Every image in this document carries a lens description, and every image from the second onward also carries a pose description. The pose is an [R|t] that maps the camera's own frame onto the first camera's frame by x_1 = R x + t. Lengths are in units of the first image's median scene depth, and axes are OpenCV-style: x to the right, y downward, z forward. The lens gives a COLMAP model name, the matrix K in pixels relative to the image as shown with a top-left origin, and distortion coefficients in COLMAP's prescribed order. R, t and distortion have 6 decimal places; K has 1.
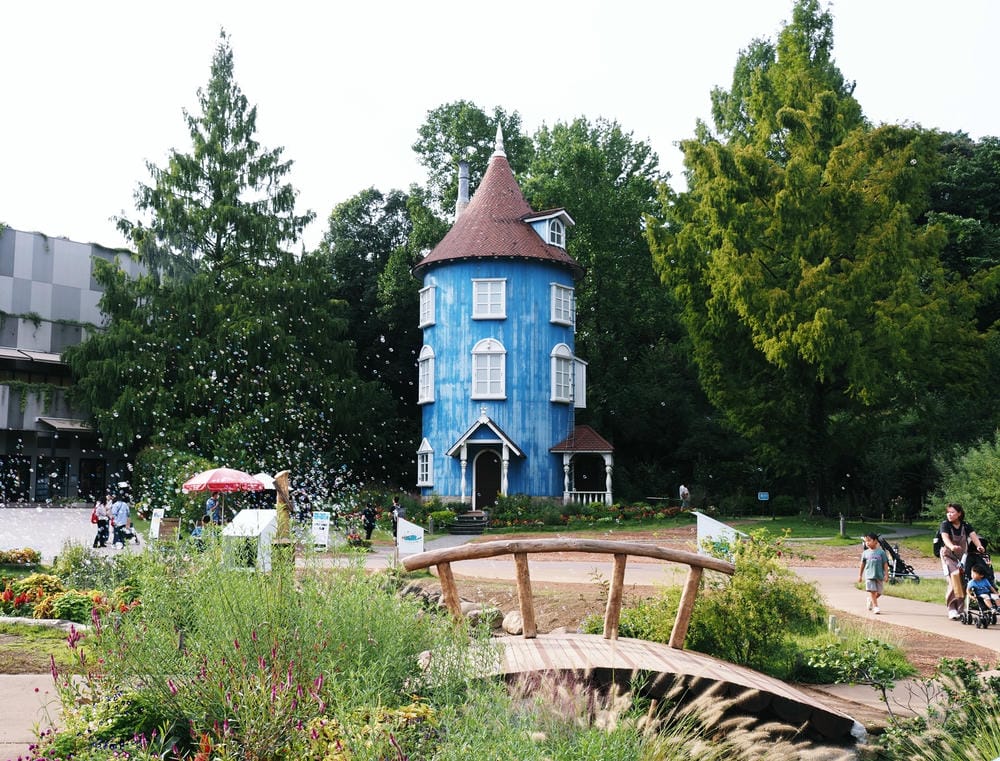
lens RADIAL K [[1180.3, 0, 495.6], [0, 1180.3, 364.8], [0, 0, 1]] dist [0.010828, 0.000000]
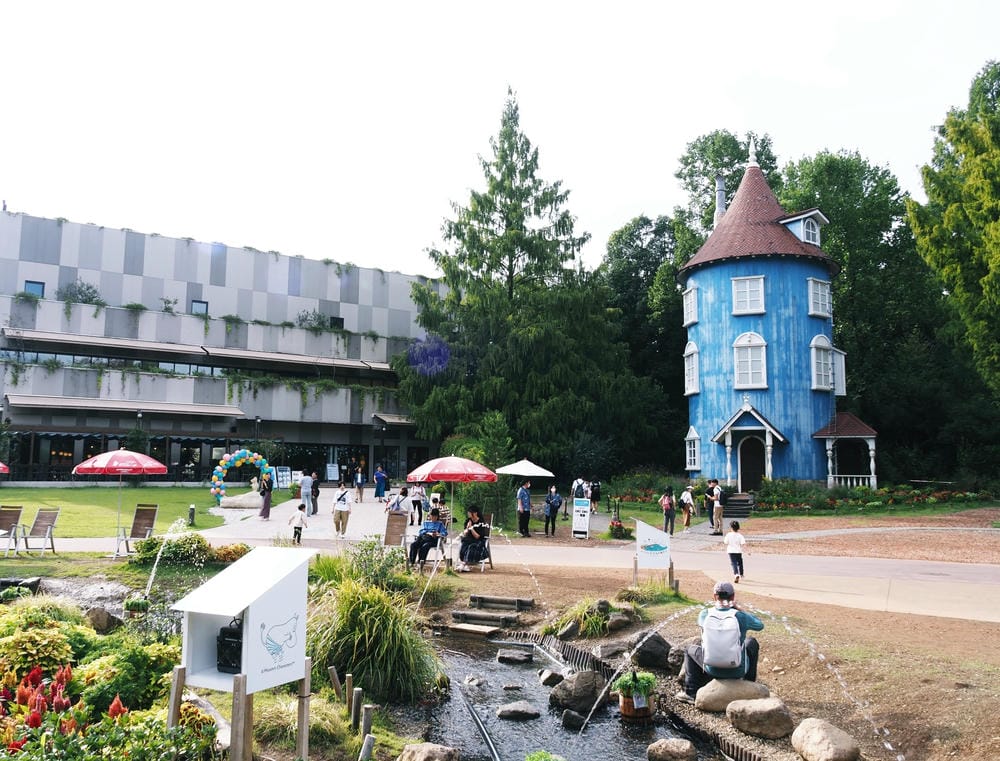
lens RADIAL K [[882.8, 0, 499.0], [0, 882.8, 365.4], [0, 0, 1]] dist [-0.029324, 0.008581]
pose [[0.959787, -0.032555, -0.278835, -0.001430], [0.029370, 0.999447, -0.015595, 0.011979], [0.279189, 0.006779, 0.960212, 0.149023]]
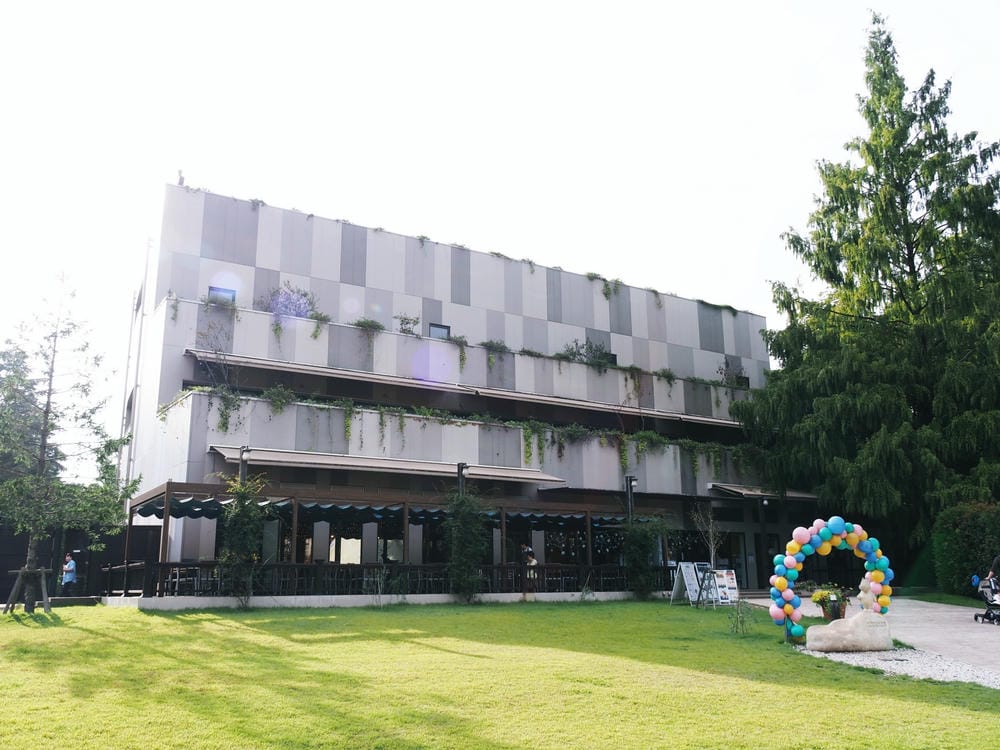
lens RADIAL K [[881.6, 0, 497.7], [0, 881.6, 368.7], [0, 0, 1]] dist [-0.031831, -0.007578]
pose [[0.943159, -0.087701, -0.320561, -0.325300], [0.047768, 0.990311, -0.130394, 0.038347], [0.328891, 0.107670, 0.938210, 0.372128]]
